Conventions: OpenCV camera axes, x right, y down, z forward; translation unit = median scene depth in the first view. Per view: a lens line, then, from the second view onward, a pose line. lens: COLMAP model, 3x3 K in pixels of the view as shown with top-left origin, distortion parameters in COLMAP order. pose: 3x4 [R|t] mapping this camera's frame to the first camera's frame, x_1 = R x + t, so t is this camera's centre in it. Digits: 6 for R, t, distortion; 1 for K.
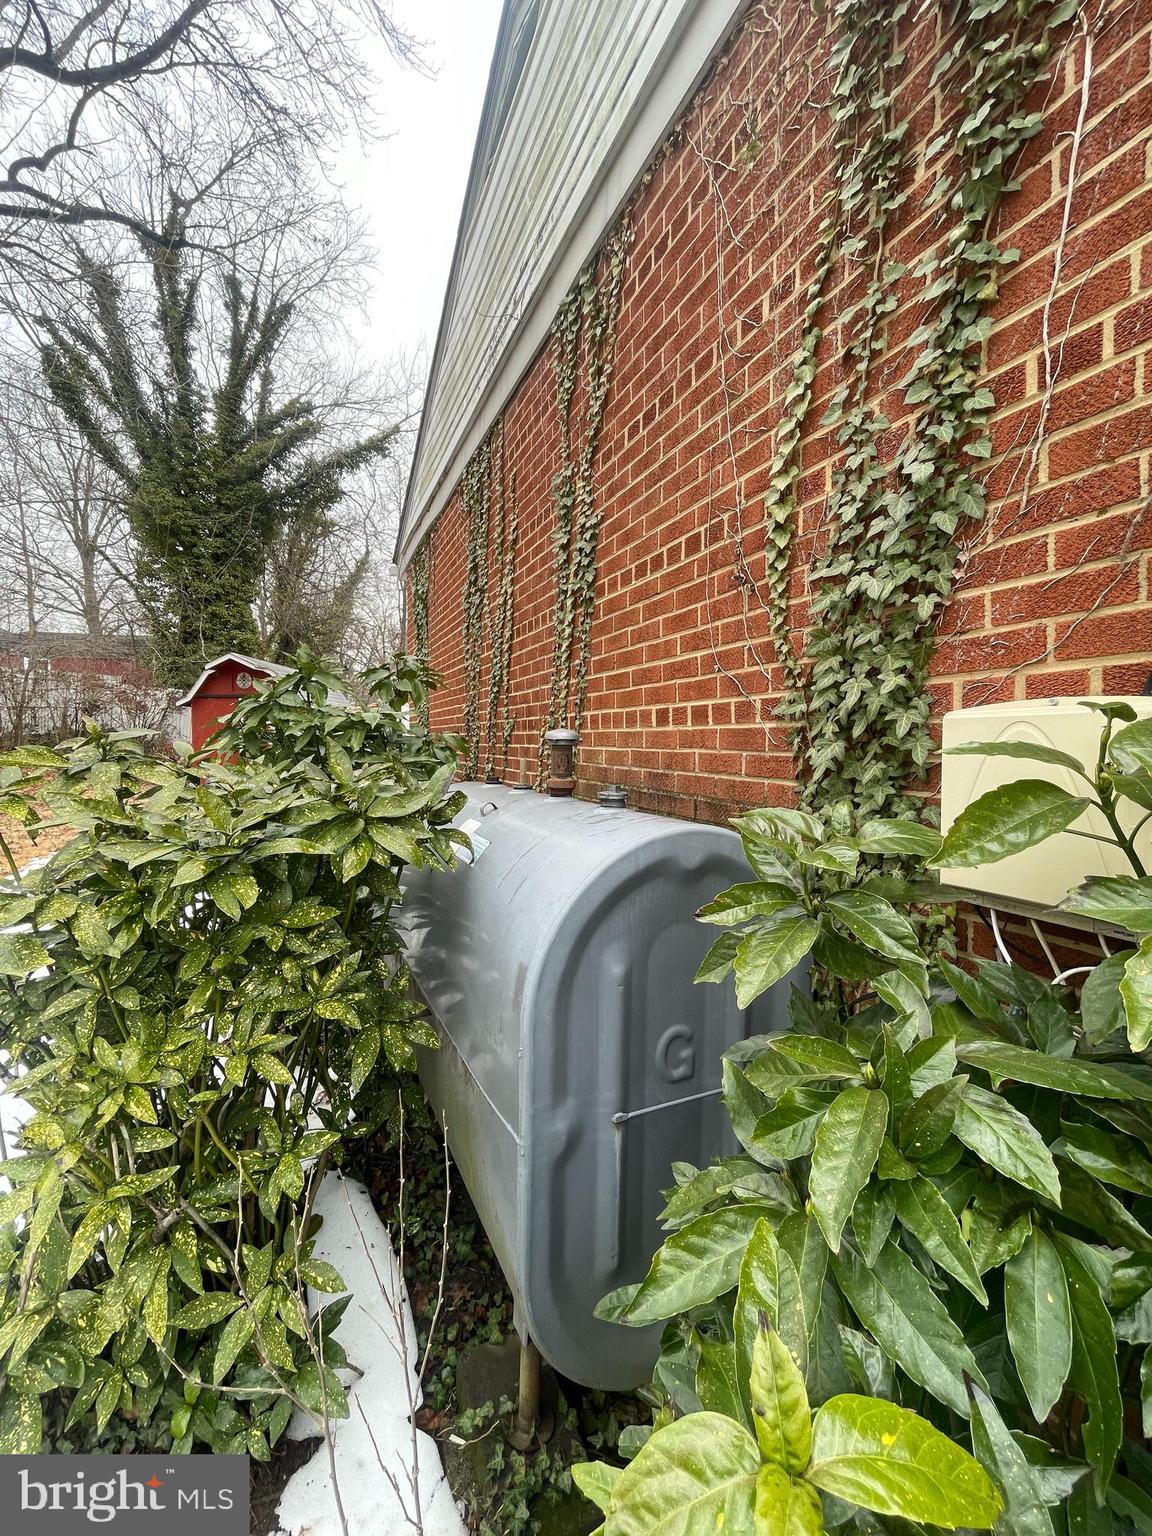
lens RADIAL K [[618.2, 0, 568.7], [0, 618.2, 771.4], [0, 0, 1]] dist [0.001206, 0.000018]
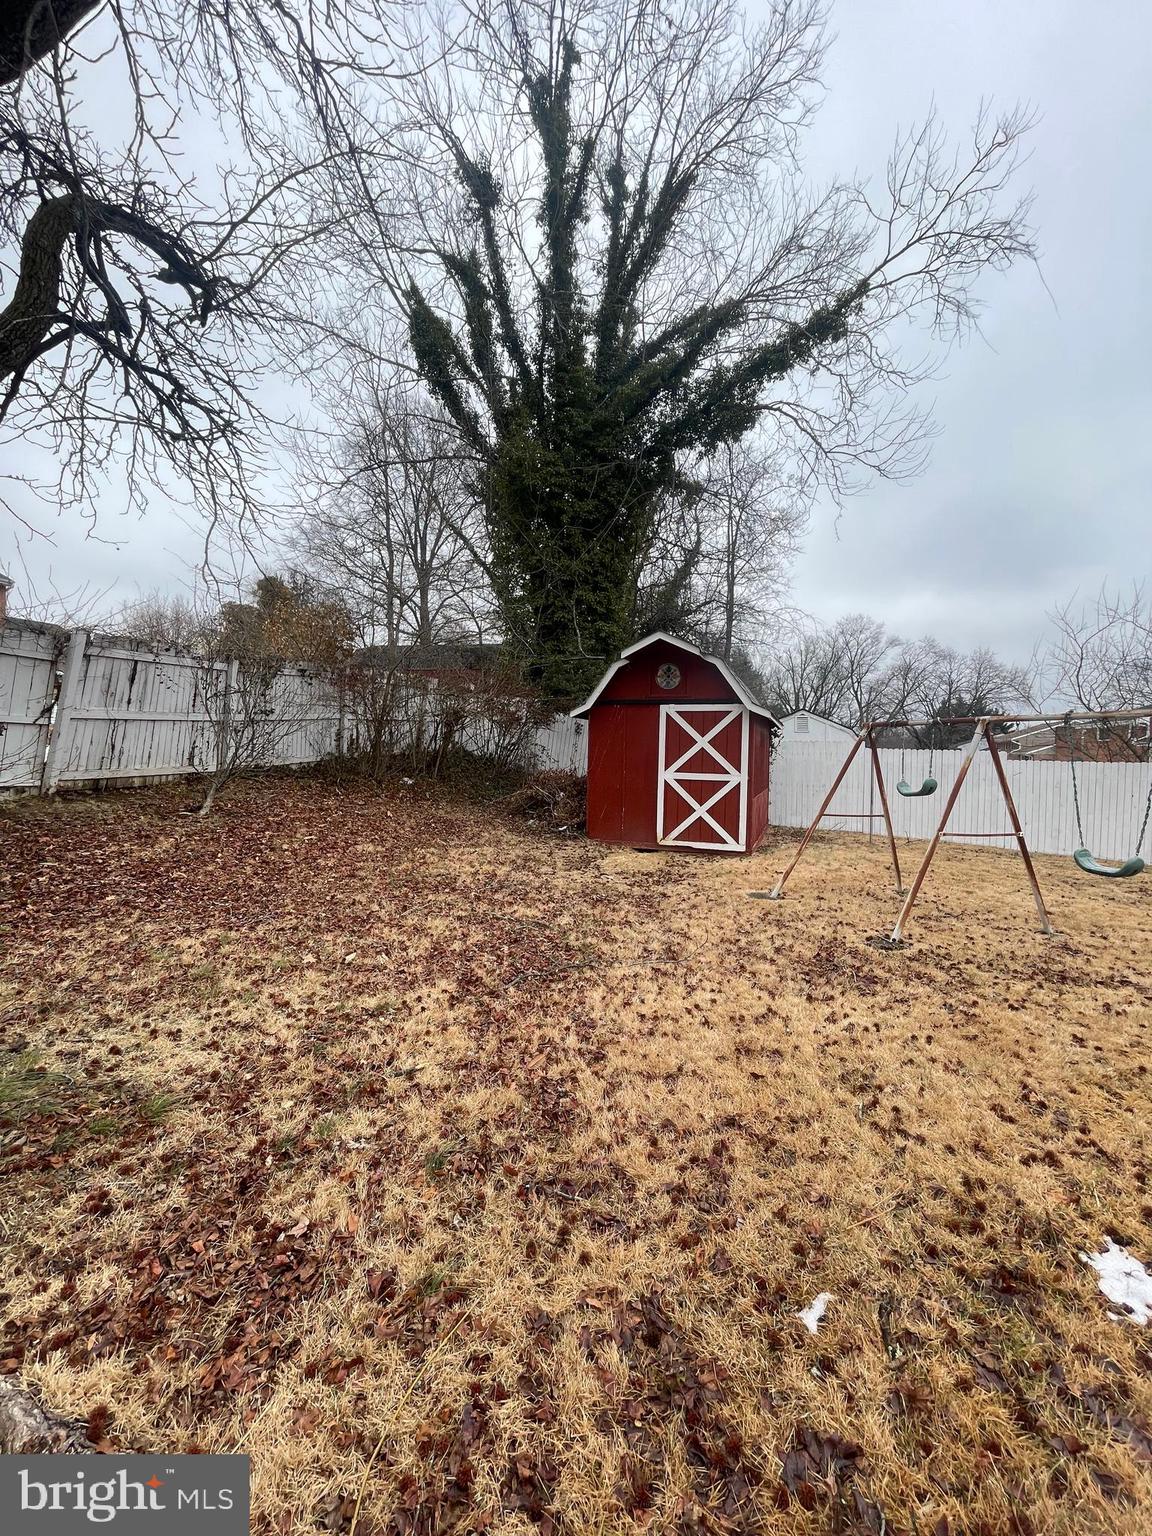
lens RADIAL K [[618.2, 0, 581.1], [0, 618.2, 766.4], [0, 0, 1]] dist [0.001206, 0.000018]
pose [[0.929023, 0.016456, -0.369655, -0.287441], [-0.029457, 0.999129, -0.029552, -0.027426], [0.368847, 0.038343, 0.928699, 0.296809]]
